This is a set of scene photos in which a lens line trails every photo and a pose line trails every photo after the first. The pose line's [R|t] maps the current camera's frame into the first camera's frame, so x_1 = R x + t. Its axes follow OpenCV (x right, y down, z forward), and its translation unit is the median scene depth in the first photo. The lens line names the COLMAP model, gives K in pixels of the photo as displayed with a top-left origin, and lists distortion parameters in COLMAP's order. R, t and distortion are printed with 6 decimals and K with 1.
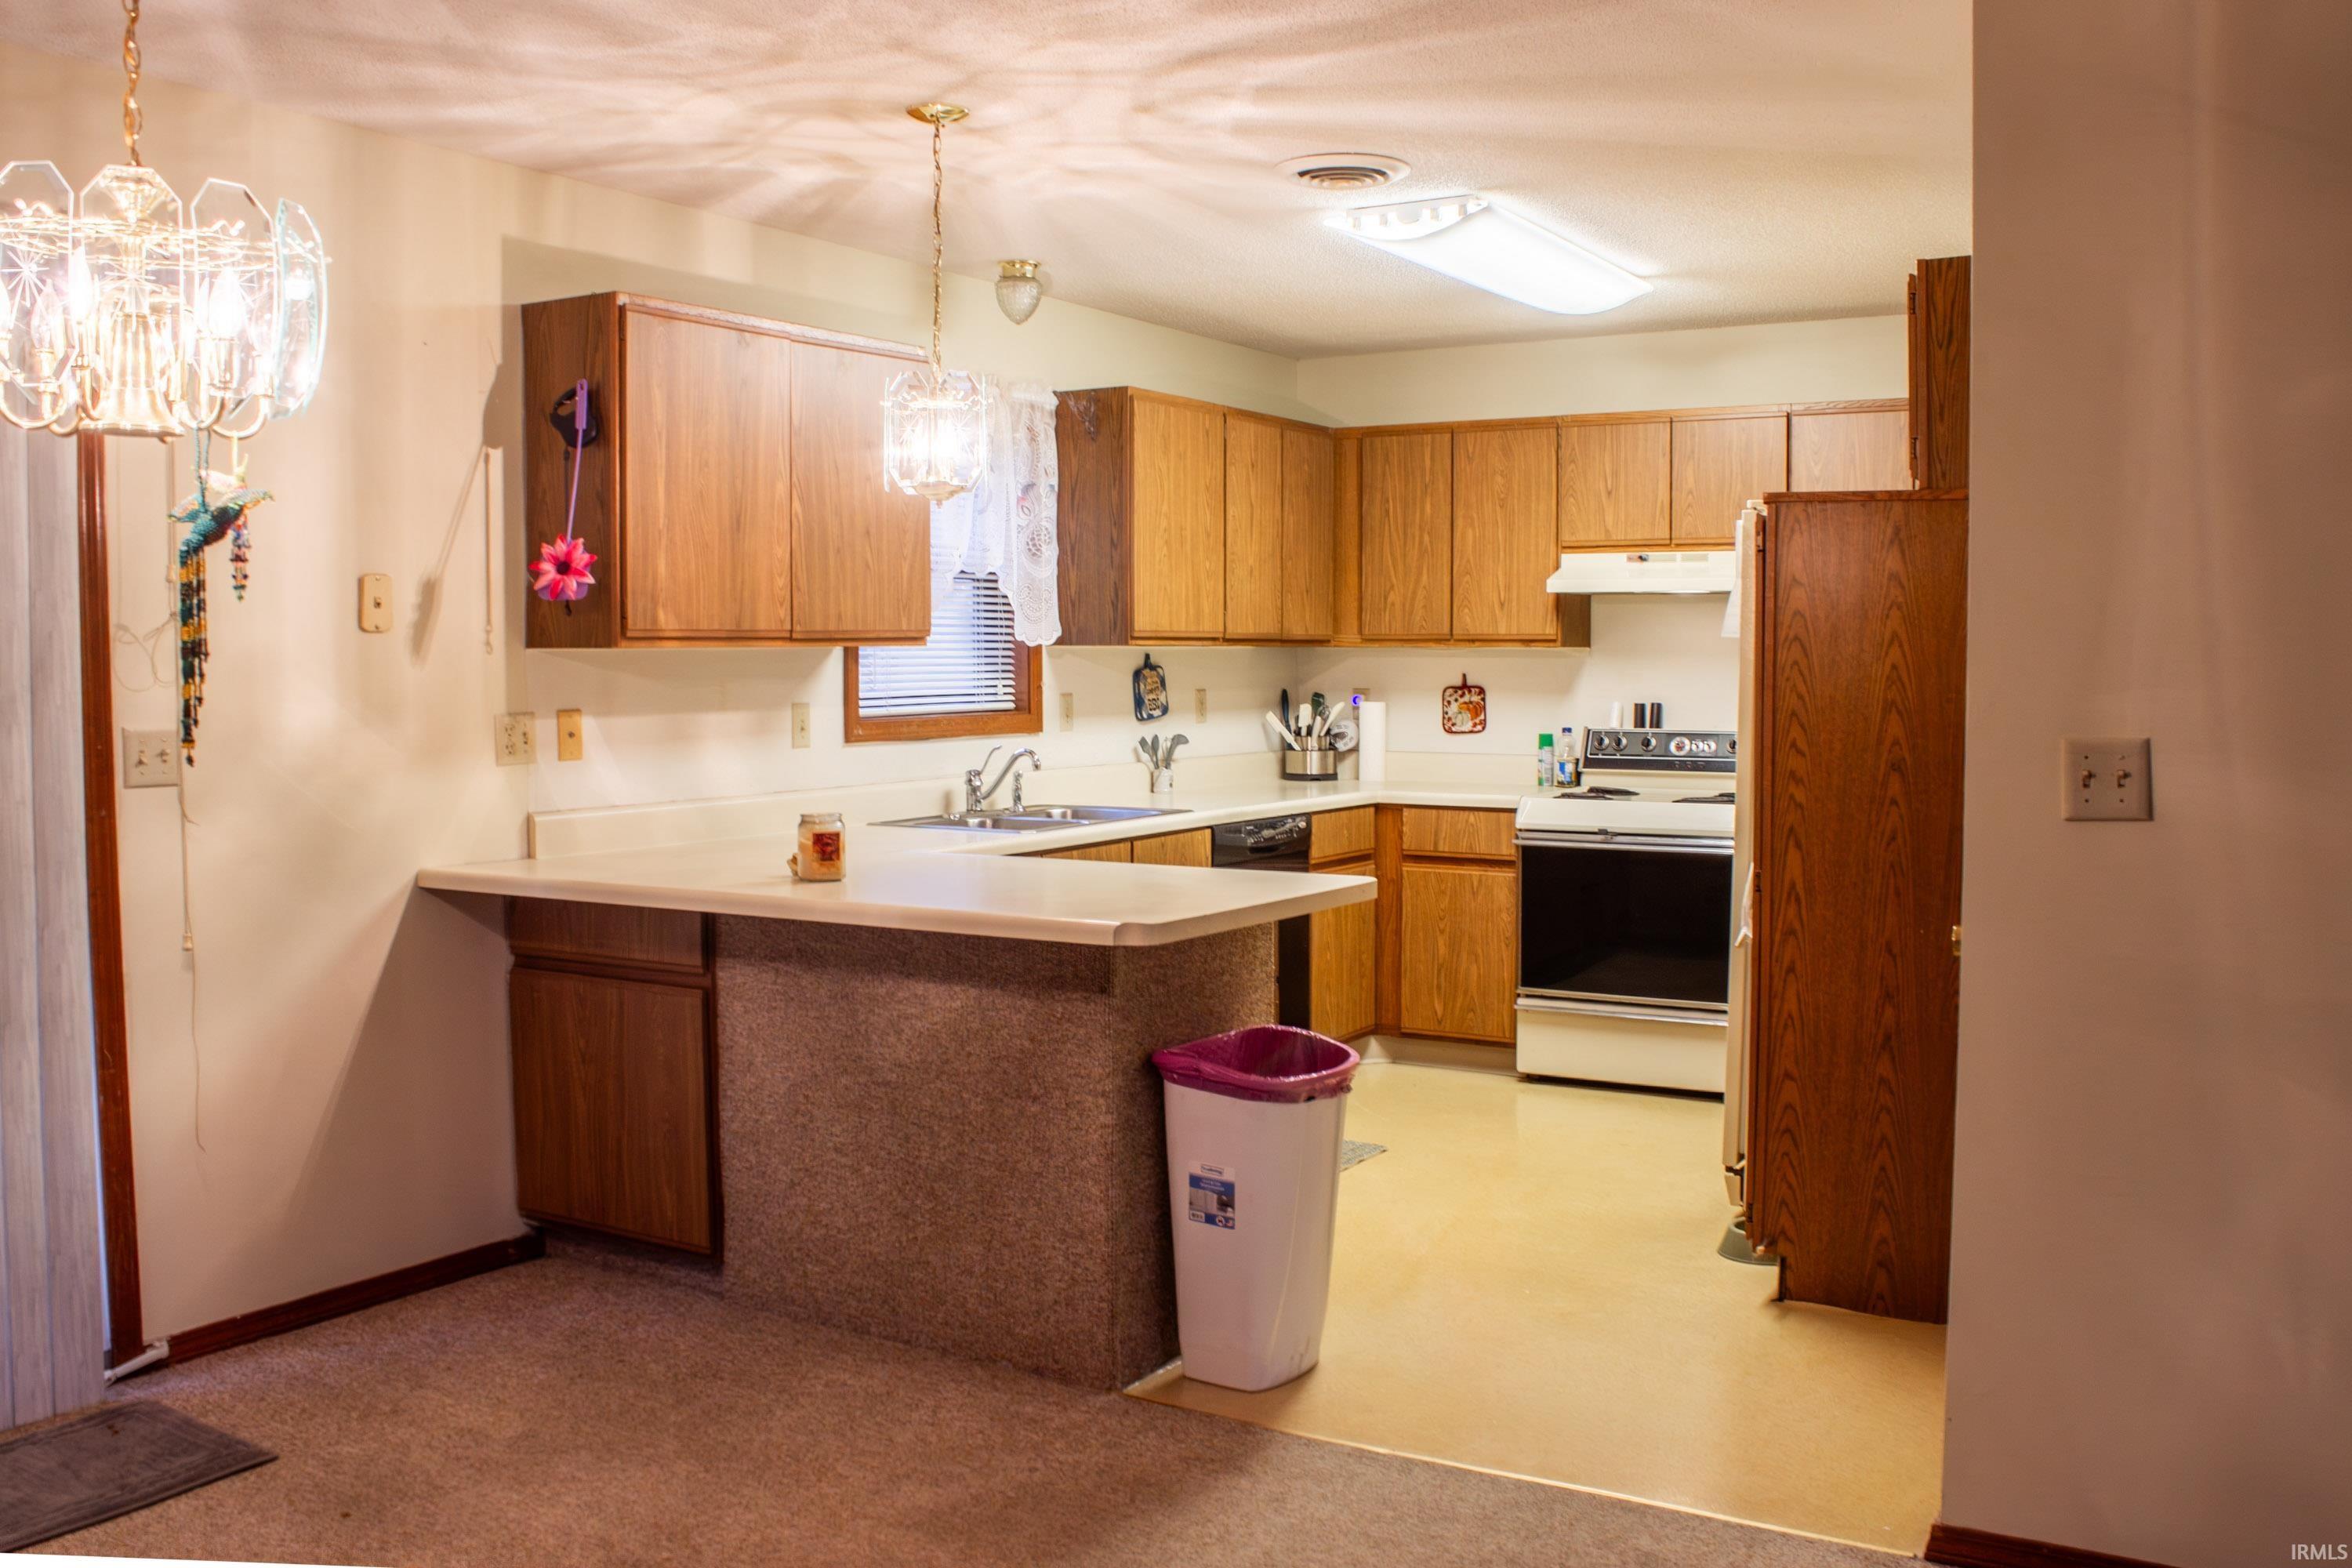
lens RADIAL K [[2056.4, 0, 1163.9], [0, 2056.4, 789.7], [0, 0, 1]] dist [-0.151780, 0.095462]
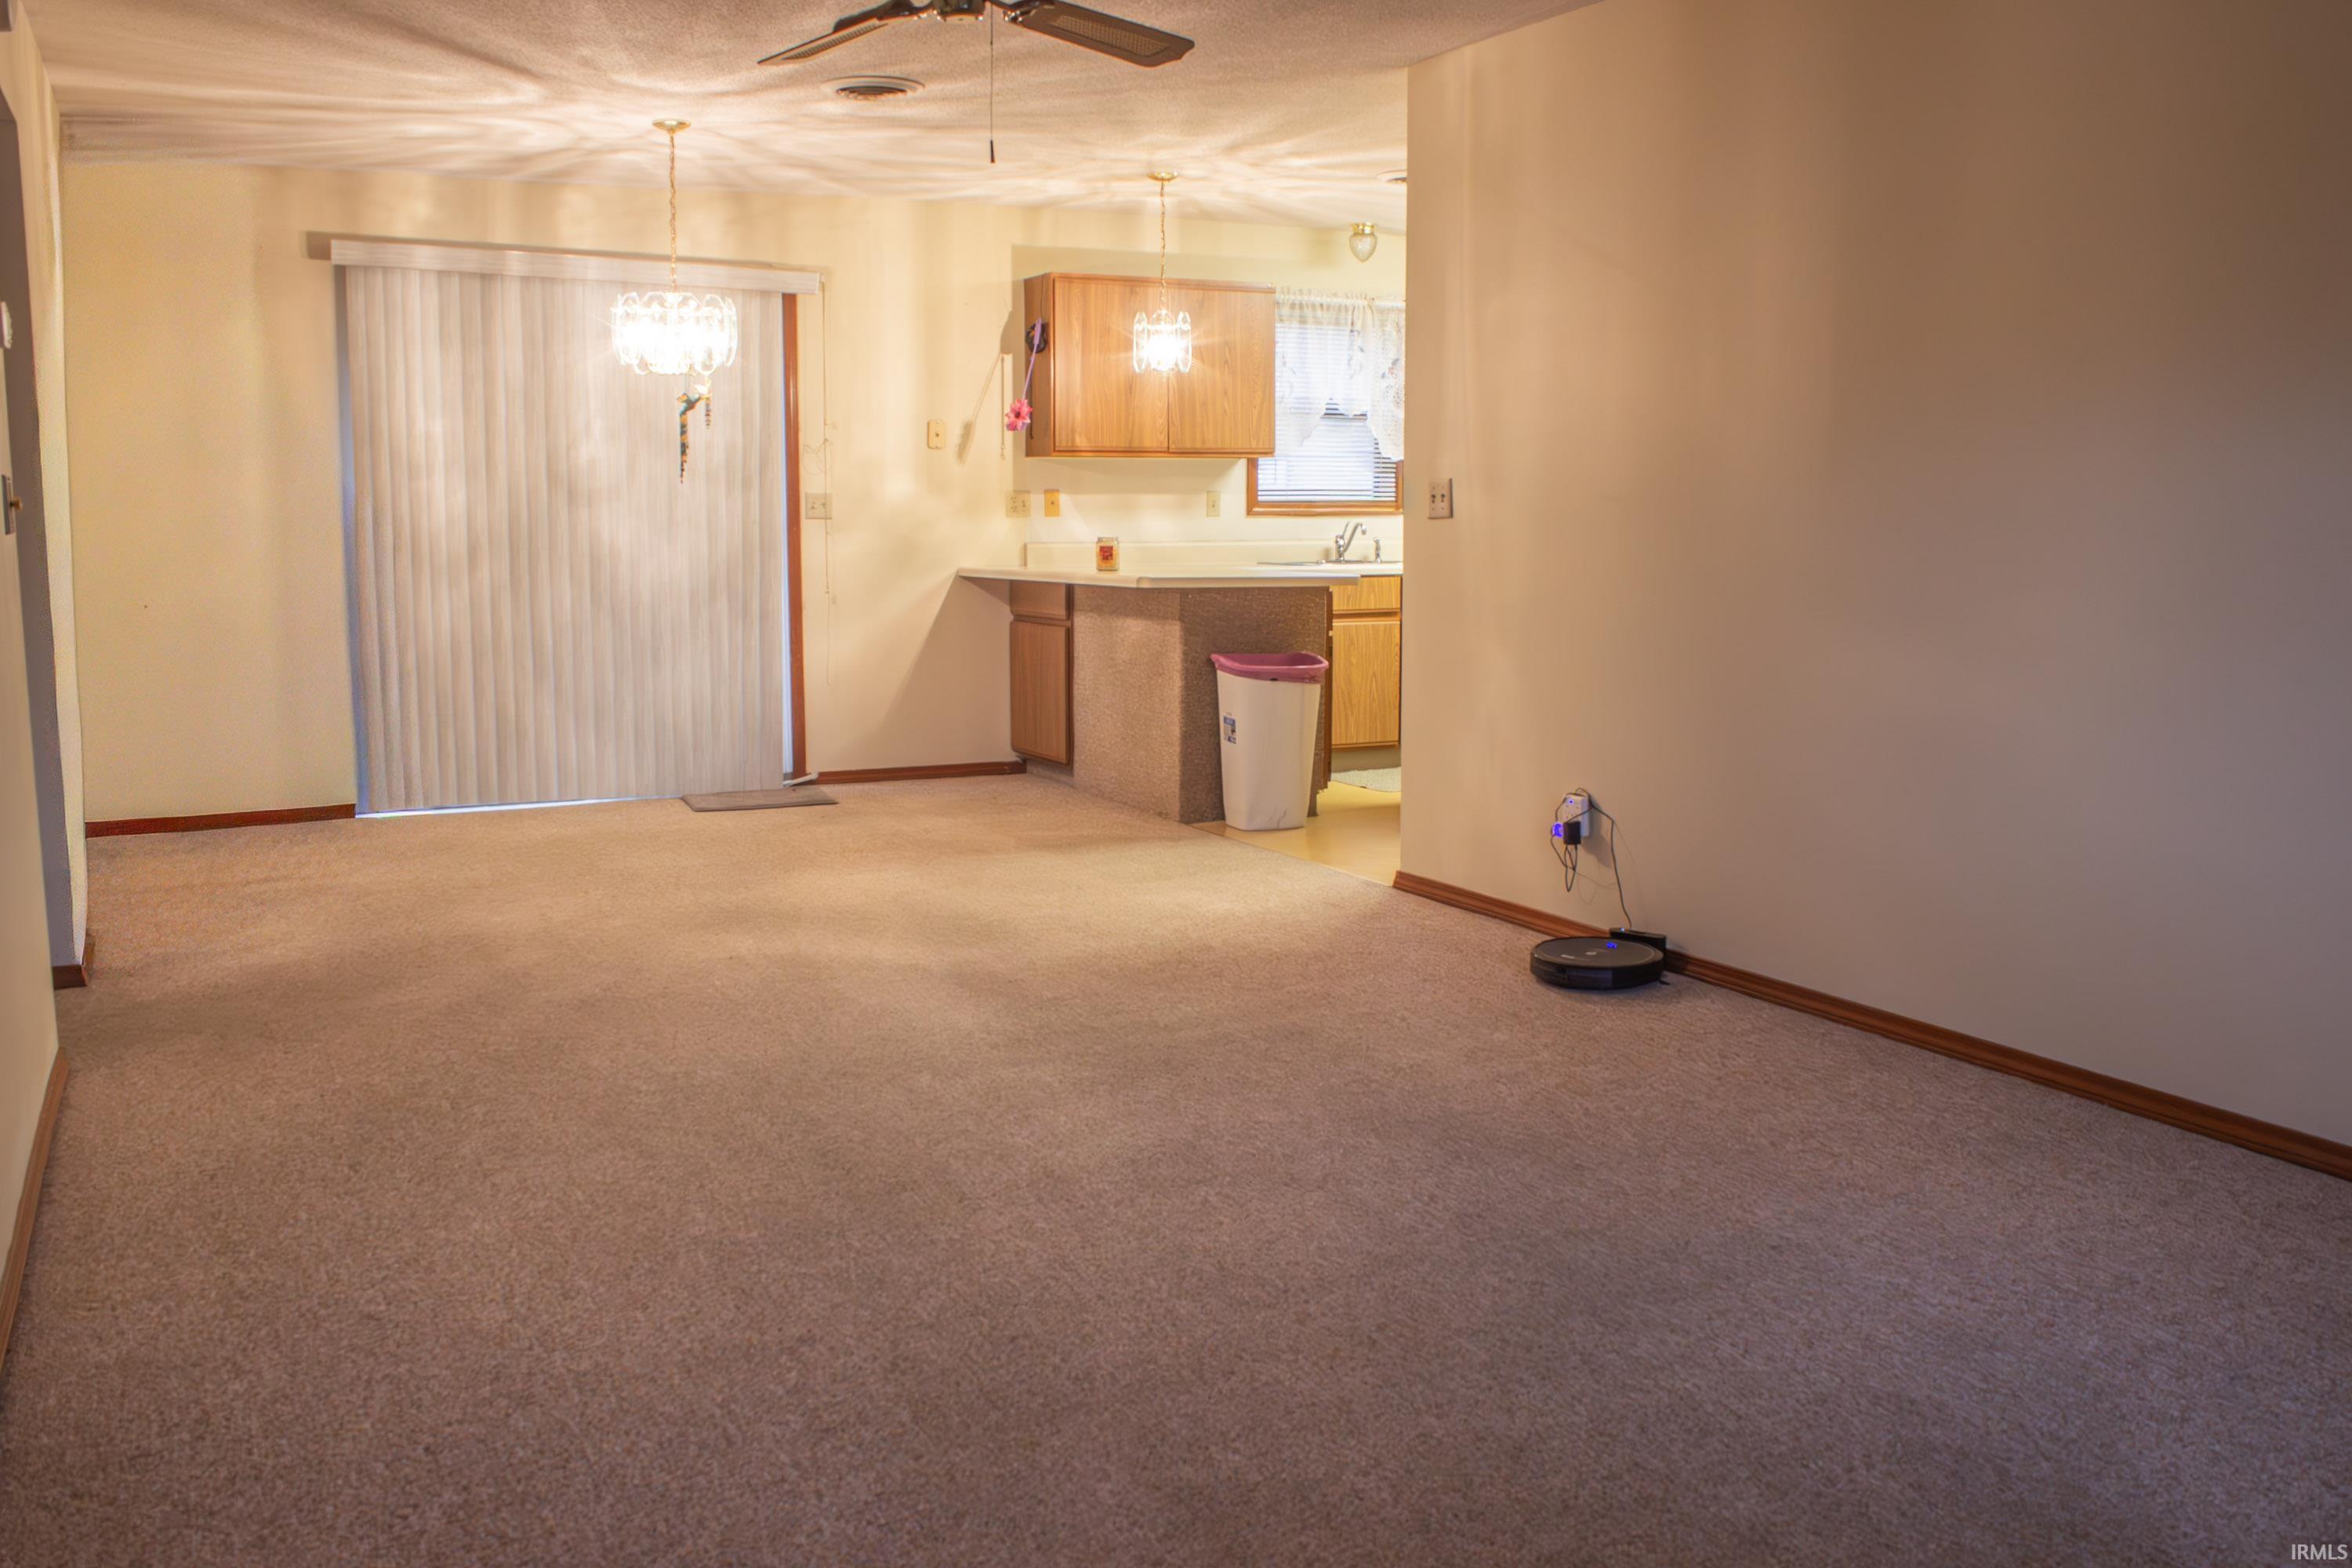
lens RADIAL K [[2056.4, 0, 1175.2], [0, 2056.4, 786.9], [0, 0, 1]] dist [-0.151780, 0.095462]
pose [[0.849224, 0.071476, -0.523173, 0.775059], [-0.035059, 0.996242, 0.079199, 0.076311], [0.526868, -0.048916, 0.848538, -0.544969]]
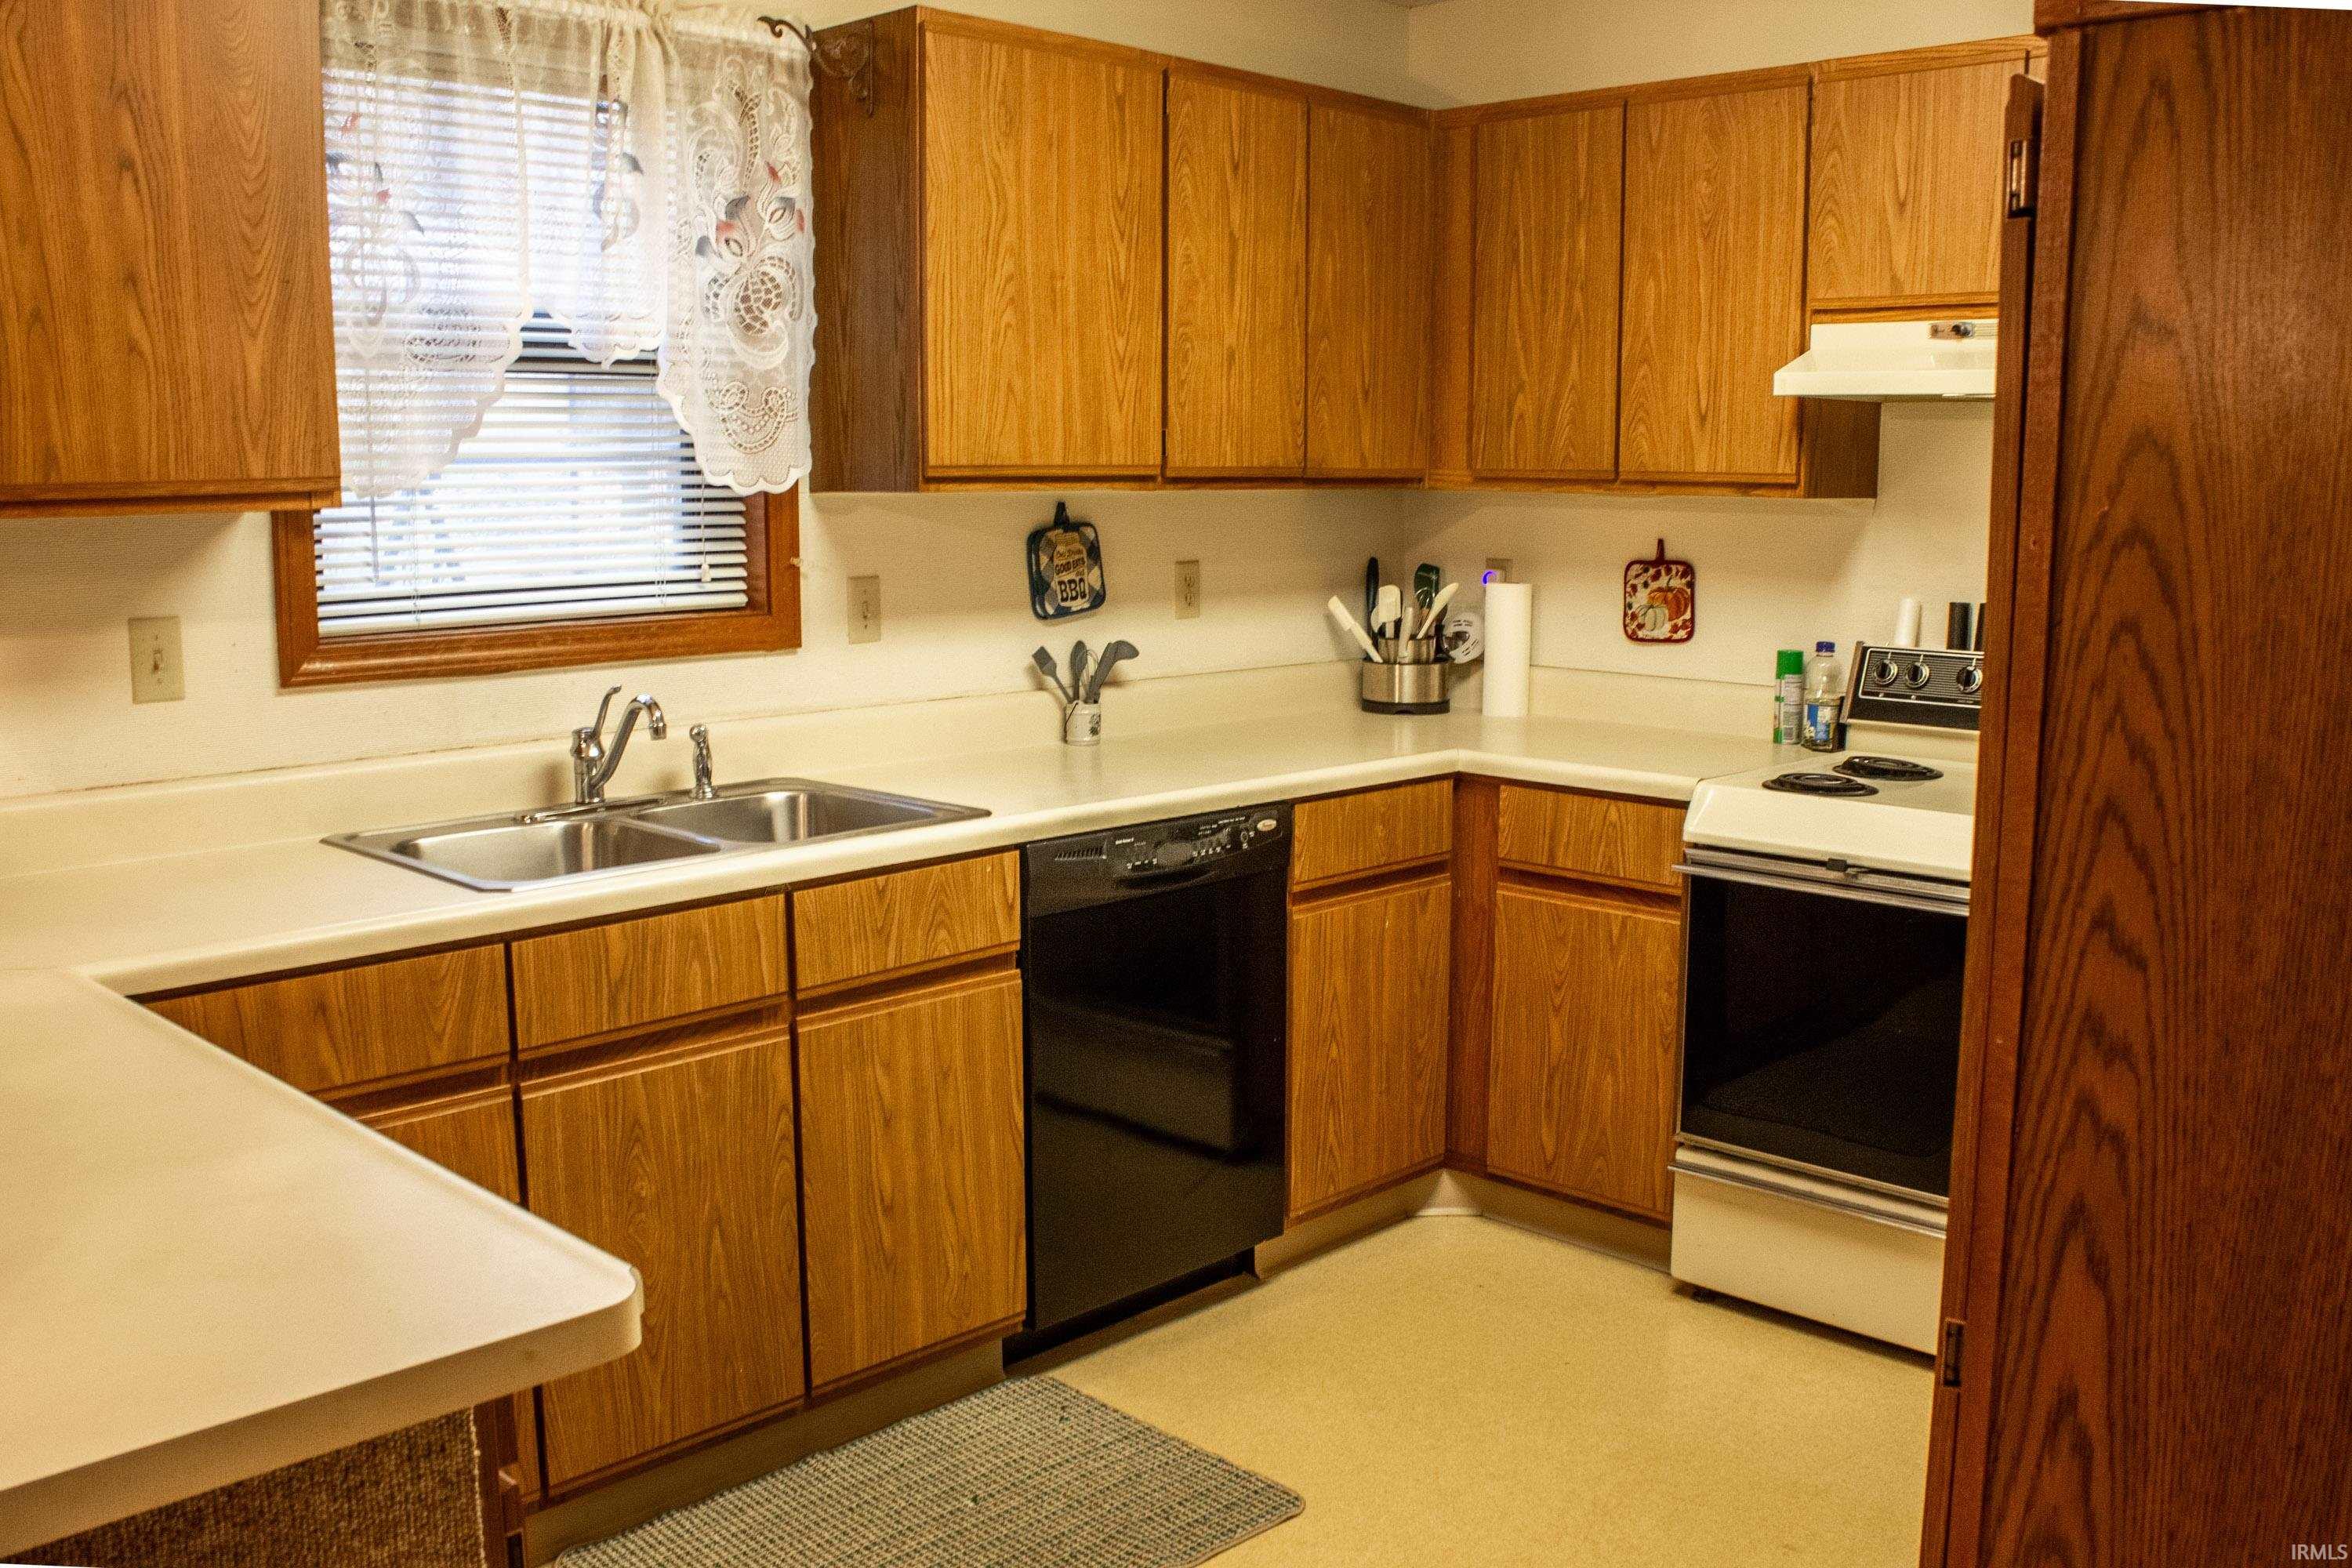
lens RADIAL K [[2056.4, 0, 1176.1], [0, 2056.4, 799.0], [0, 0, 1]] dist [-0.151780, 0.095462]
pose [[0.975335, 0.038261, -0.217389, 0.205597], [-0.017842, 0.995305, 0.095128, -0.052242], [0.220008, -0.088903, 0.971439, 0.593810]]
